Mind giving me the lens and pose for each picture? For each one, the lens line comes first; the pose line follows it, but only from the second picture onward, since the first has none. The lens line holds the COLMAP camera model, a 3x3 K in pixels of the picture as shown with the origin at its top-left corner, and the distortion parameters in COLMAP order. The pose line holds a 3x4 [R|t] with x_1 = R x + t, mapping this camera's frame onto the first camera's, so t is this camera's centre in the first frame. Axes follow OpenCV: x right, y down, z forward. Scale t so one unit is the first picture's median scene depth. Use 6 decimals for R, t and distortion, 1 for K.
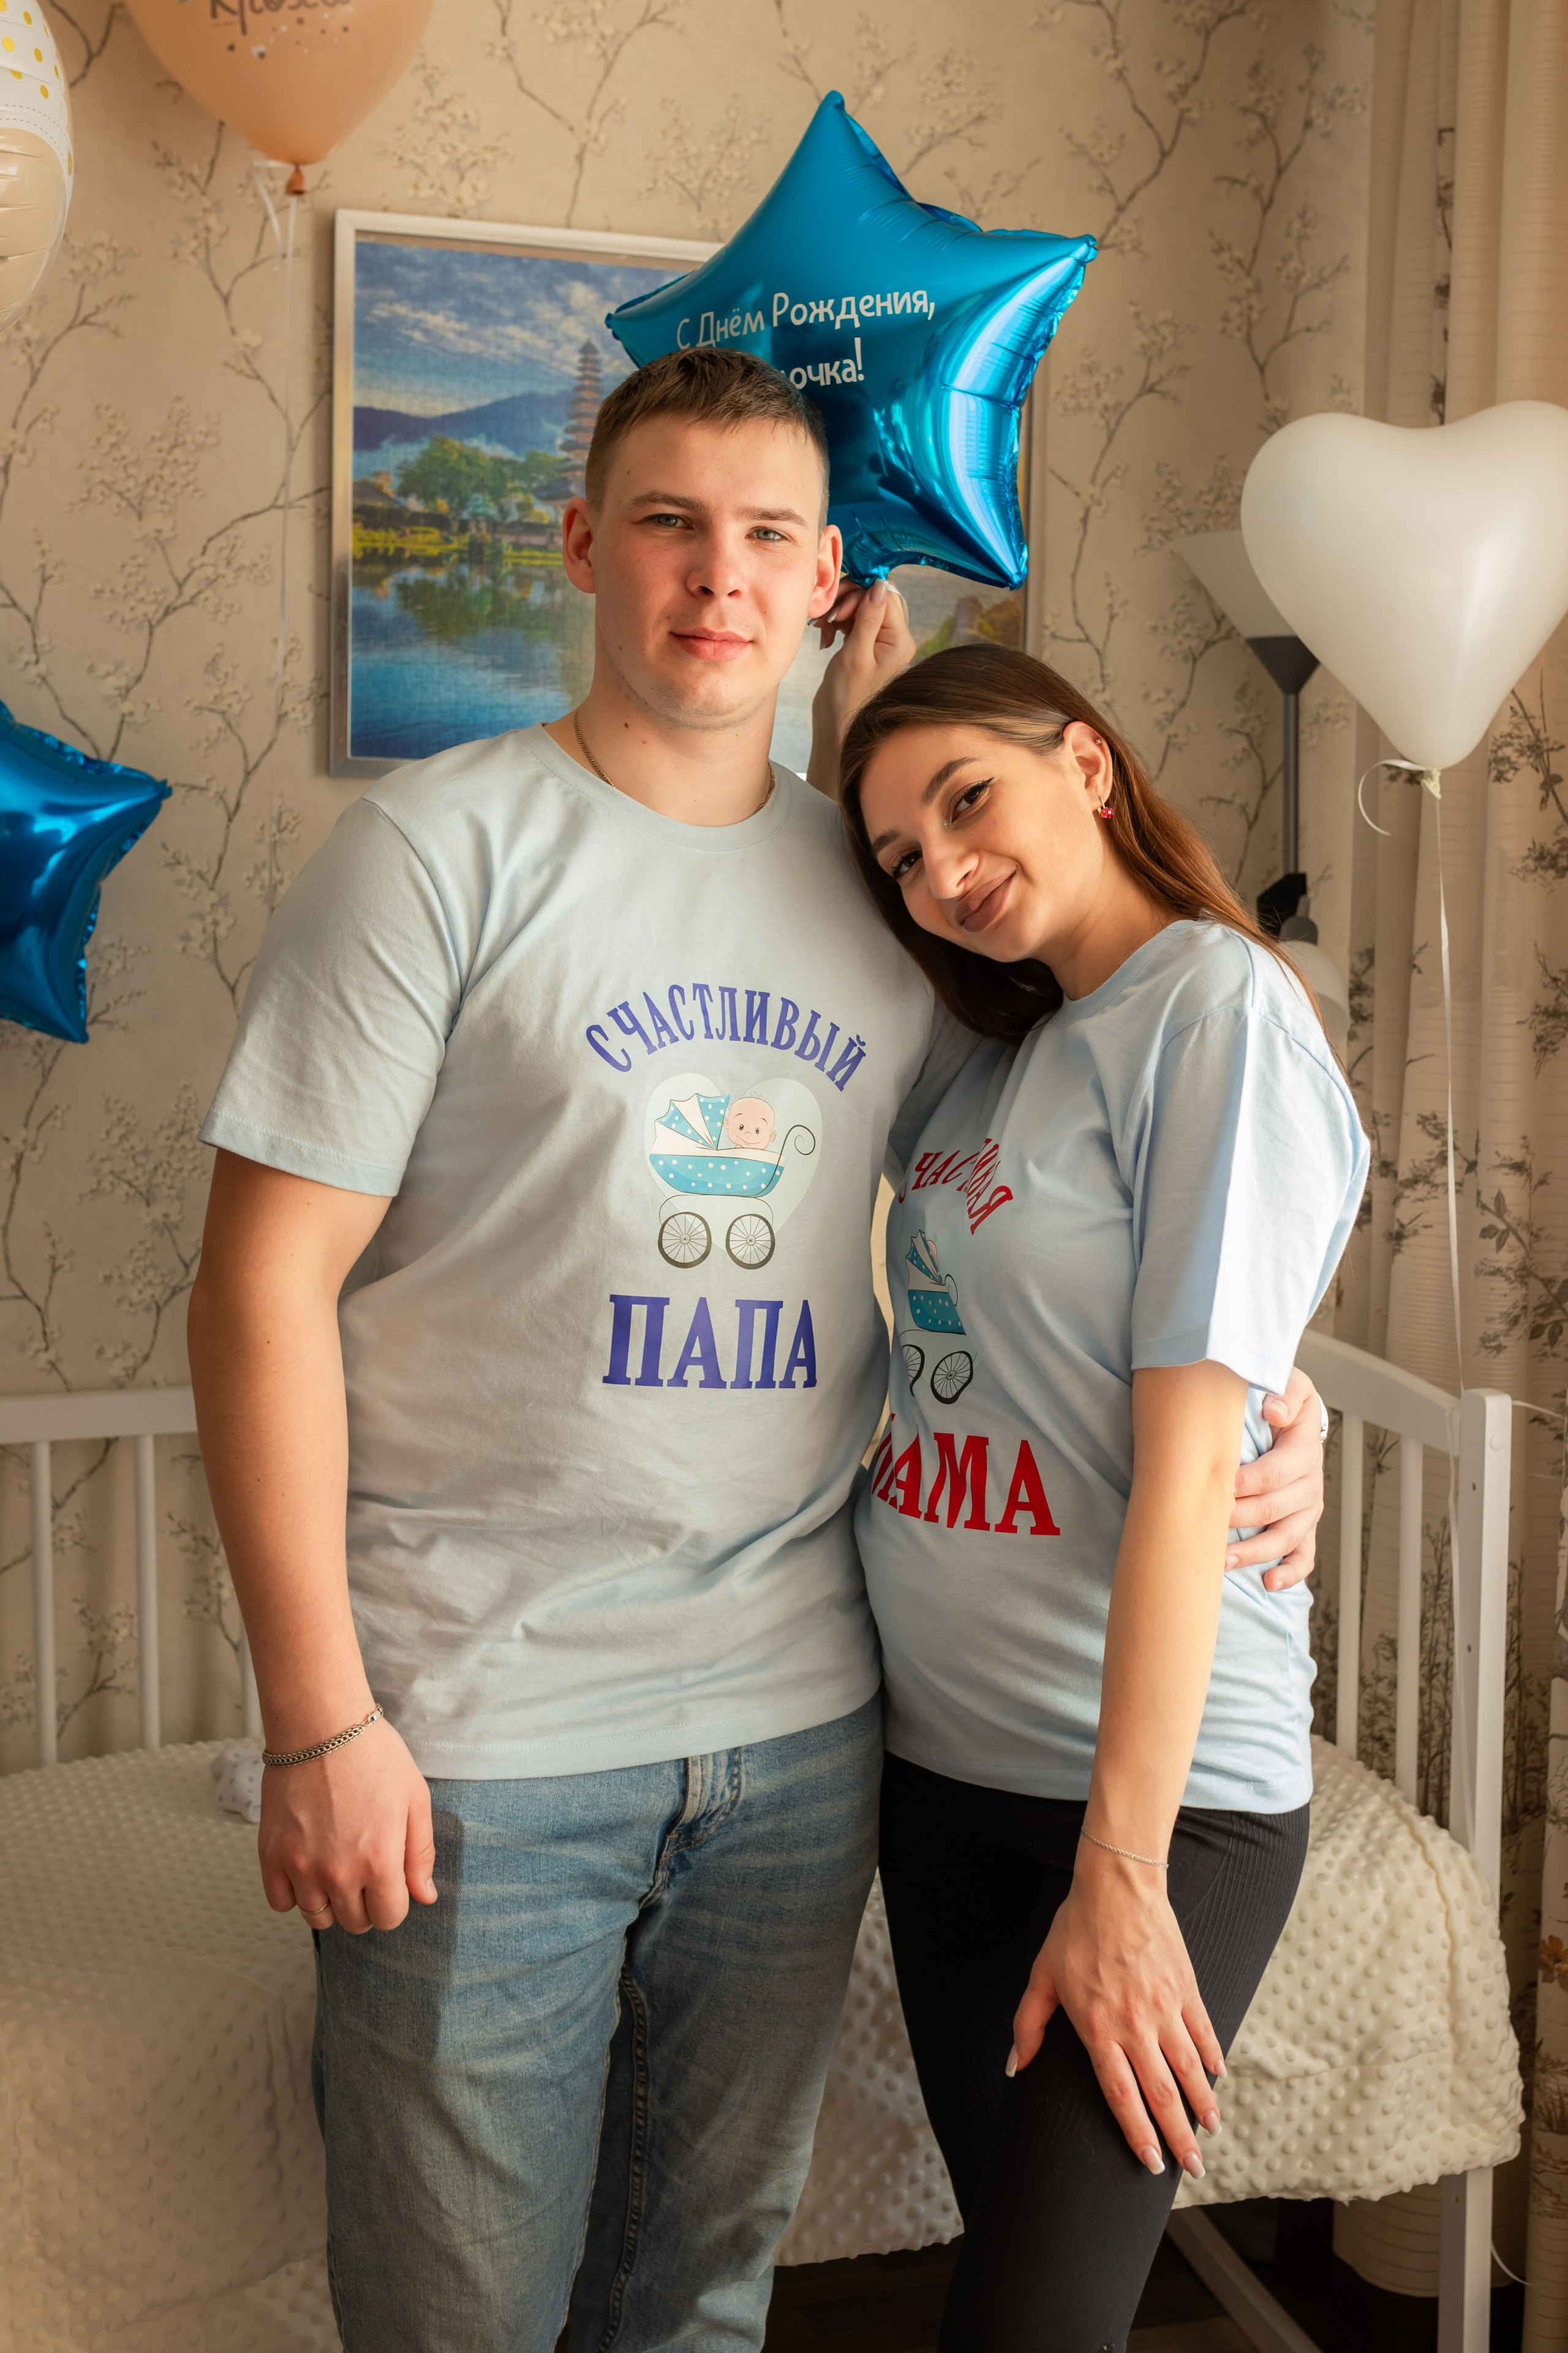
lens RADIAL K [[2740.0, 0, 767.4], [0, 2740.0, 1064.7], [0, 0, 1]] dist [0.002484, 0.000000]
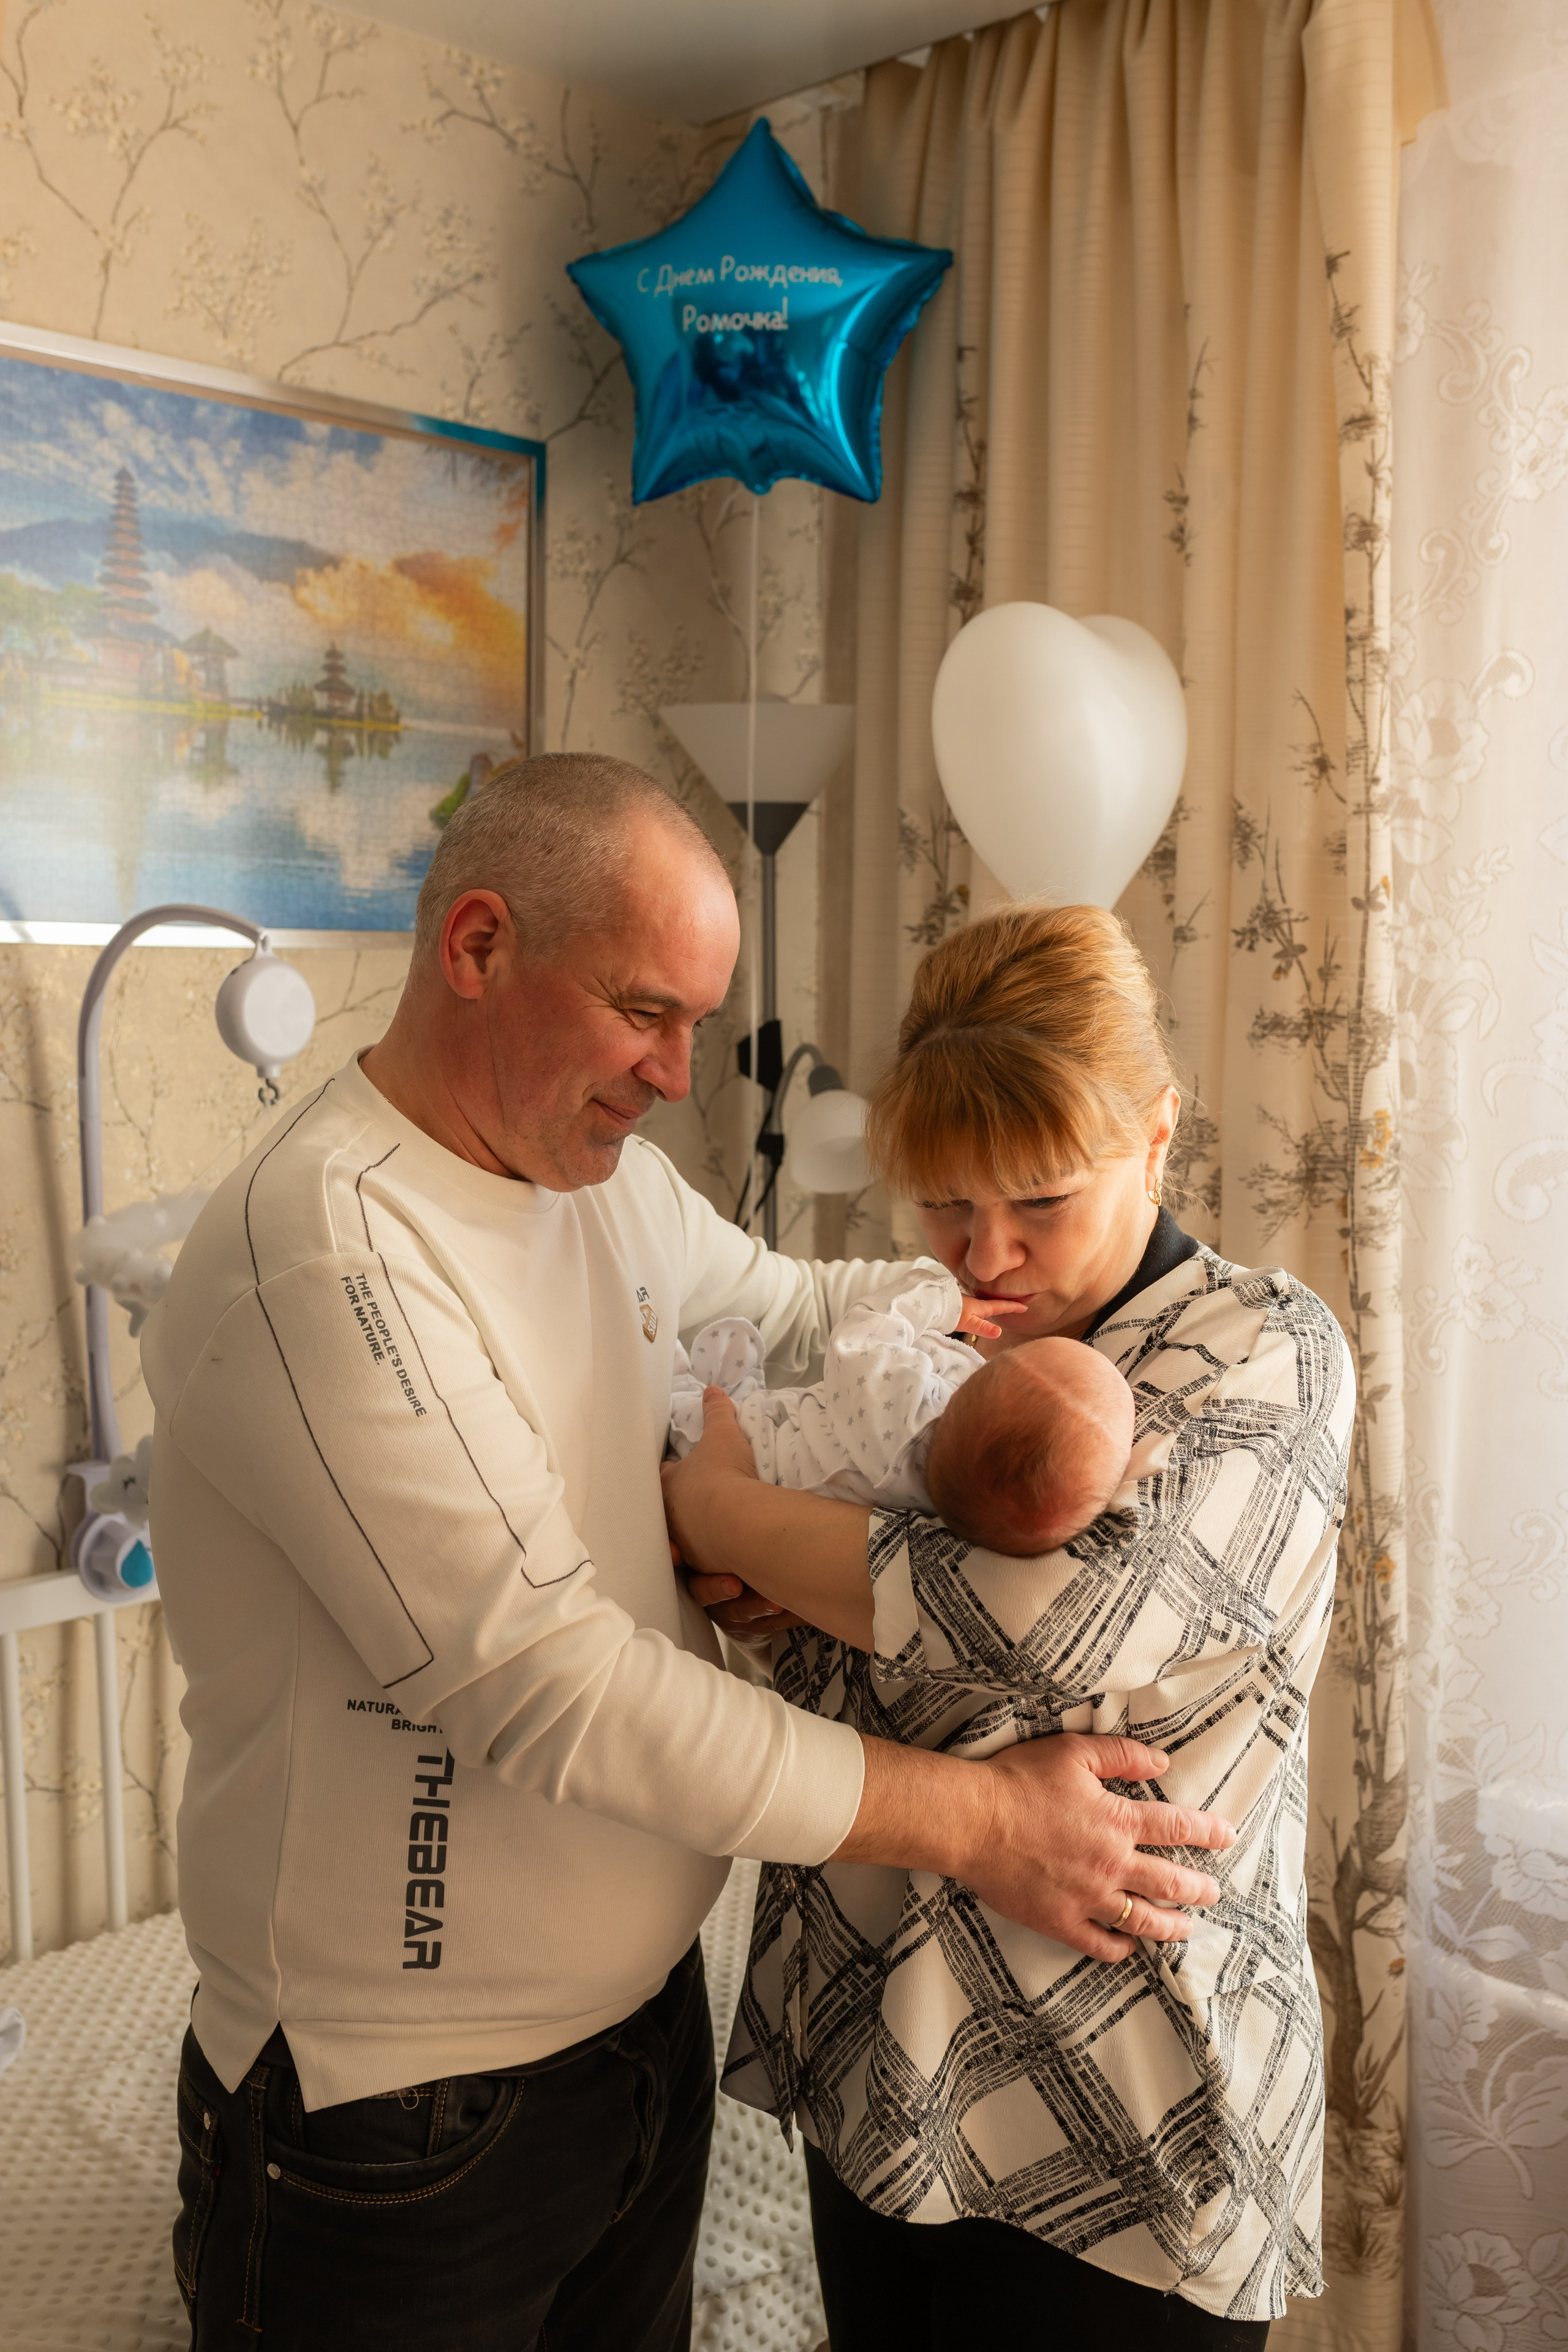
lens RADIAL K [[2308.3, 0, 815.2], [0, 2308.3, 1187.2], [0, 0, 1]] dist [0.000420, 0.000000]
pose [[0.883362, -0.052127, 0.465783, -0.237586], [0.034270, 0.998319, 0.046731, -0.049148], [-0.467437, -0.025318, 0.883664, 0.194074]]
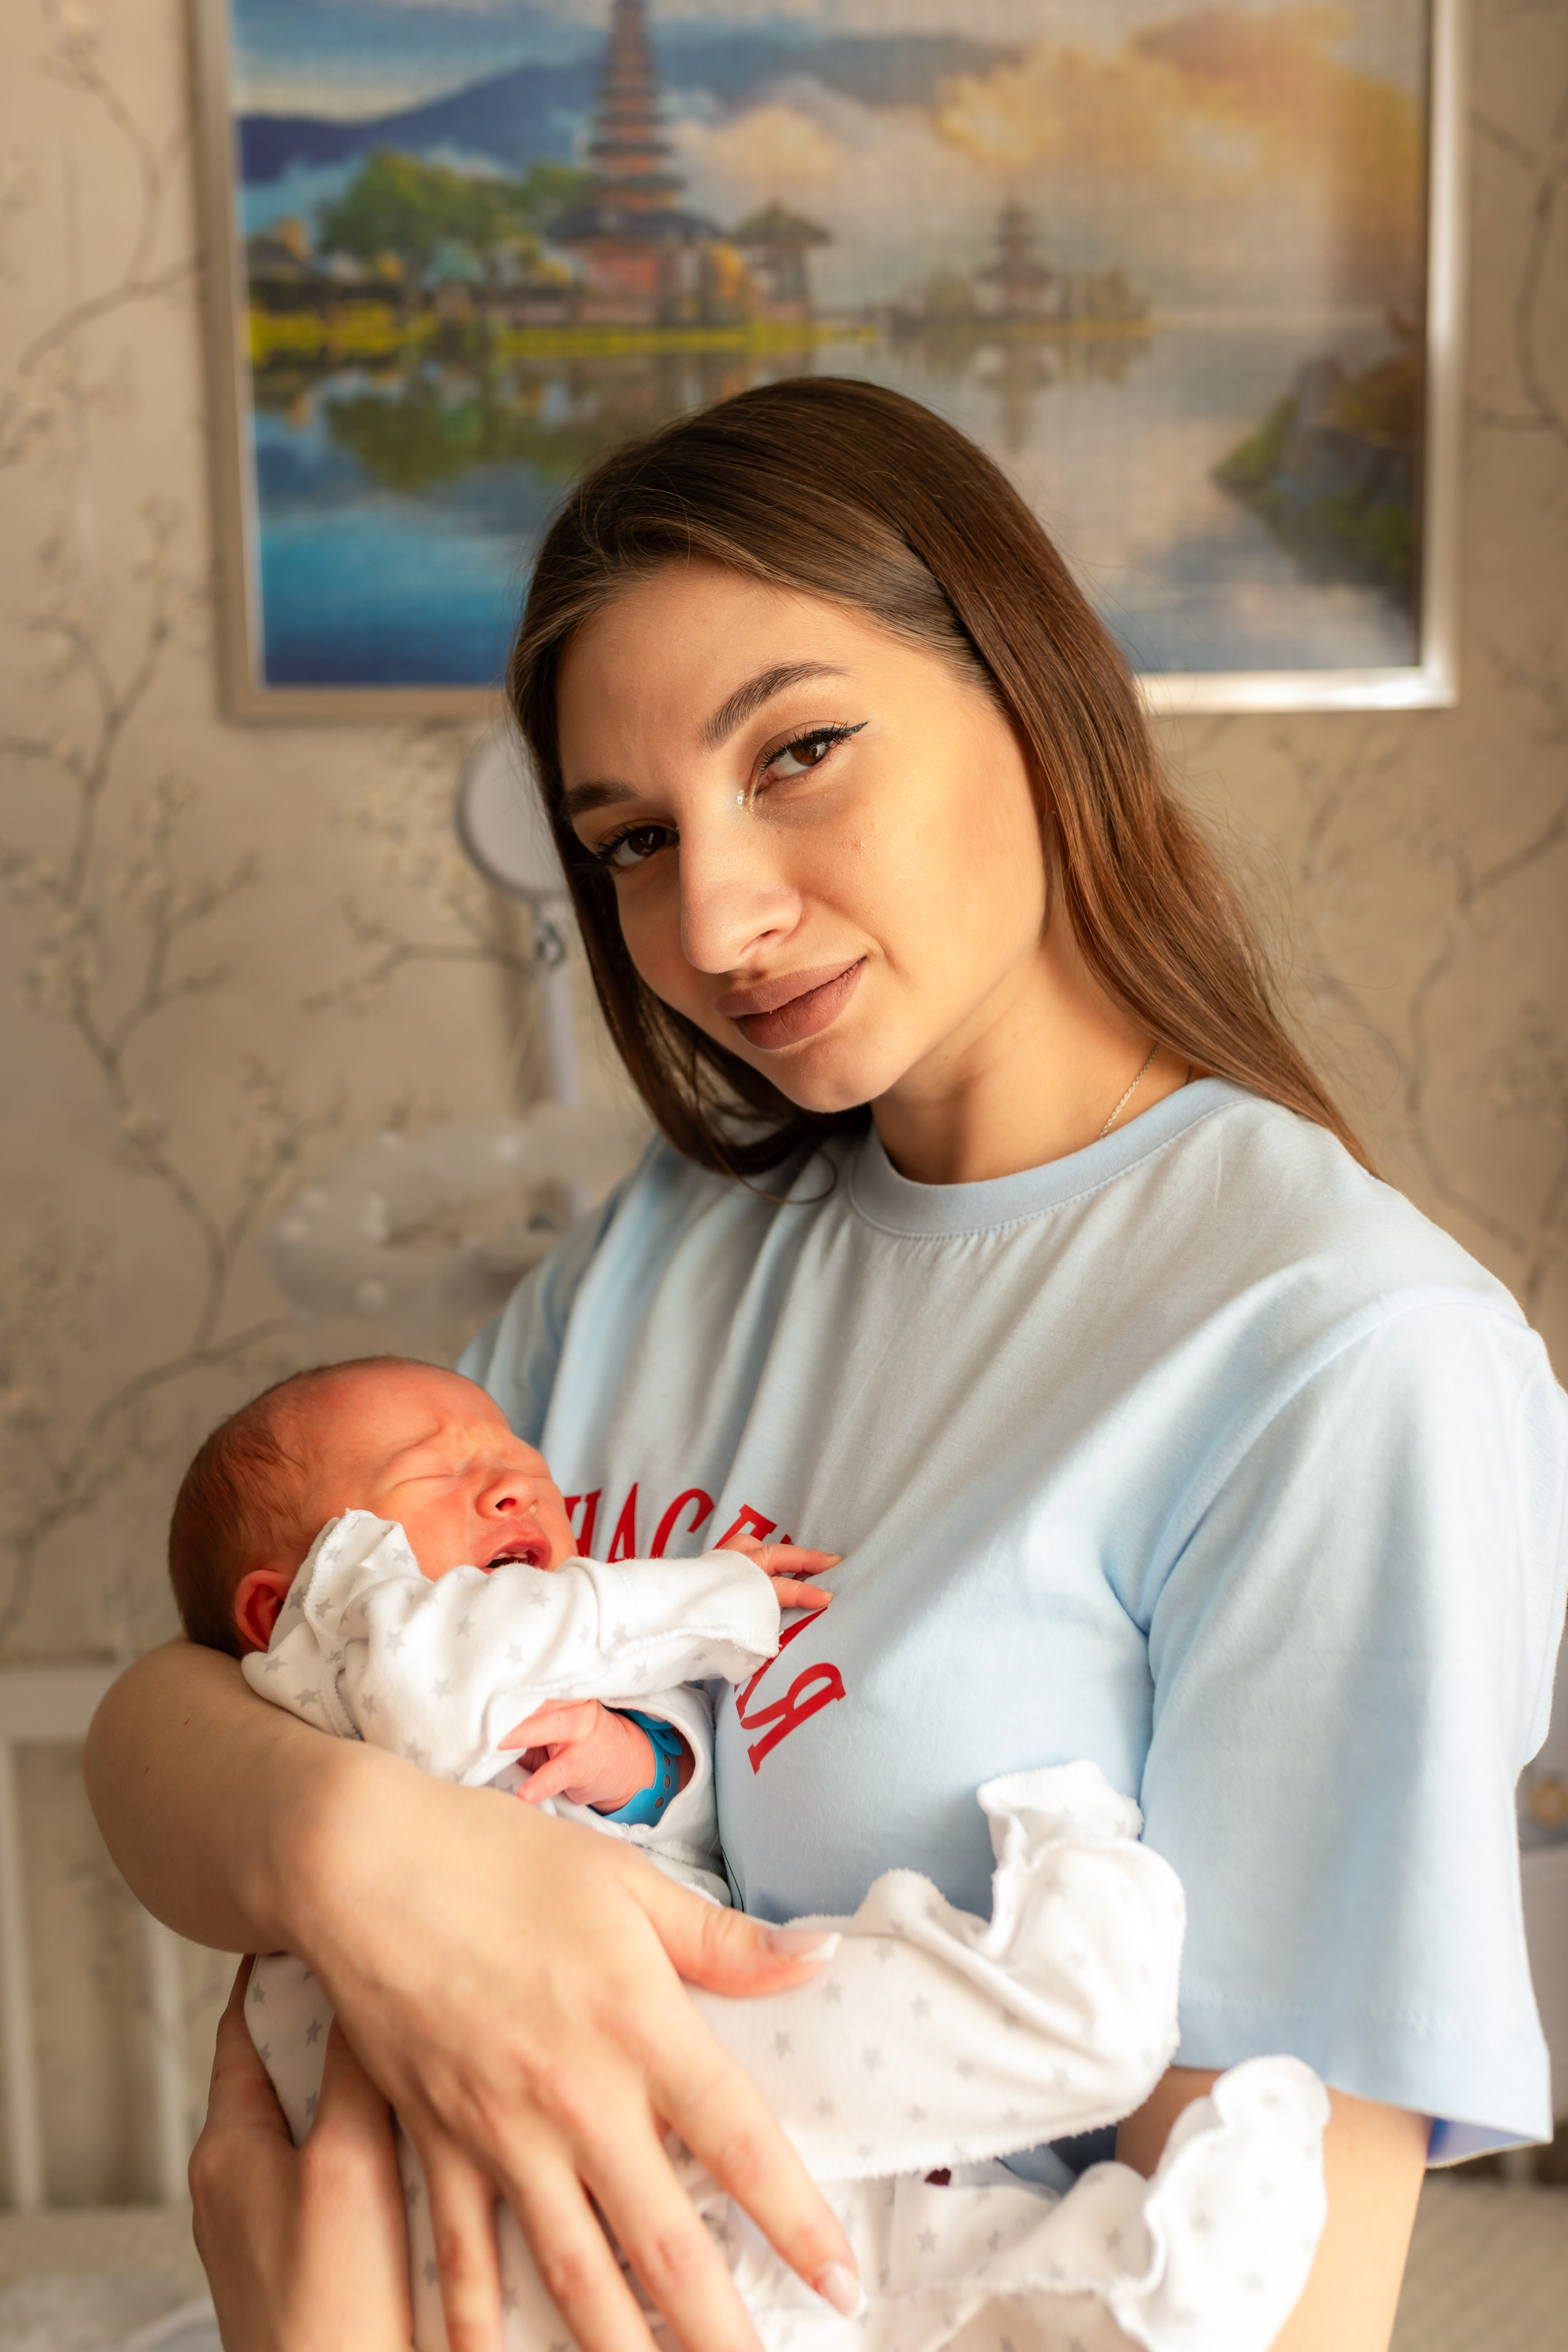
lens RADIAL K [[2308.3, 0, 818.0], [0, 2308.3, 1108.6], [0, 0, 1]] dist [0.000420, 0.000000]
pose [[0.949390, 0.003599, -0.314078, 0.133988], [0.009964, 0.999086, 0.041569, -0.036827], [0.313941, -0.042595, 0.948487, 0.532512]]
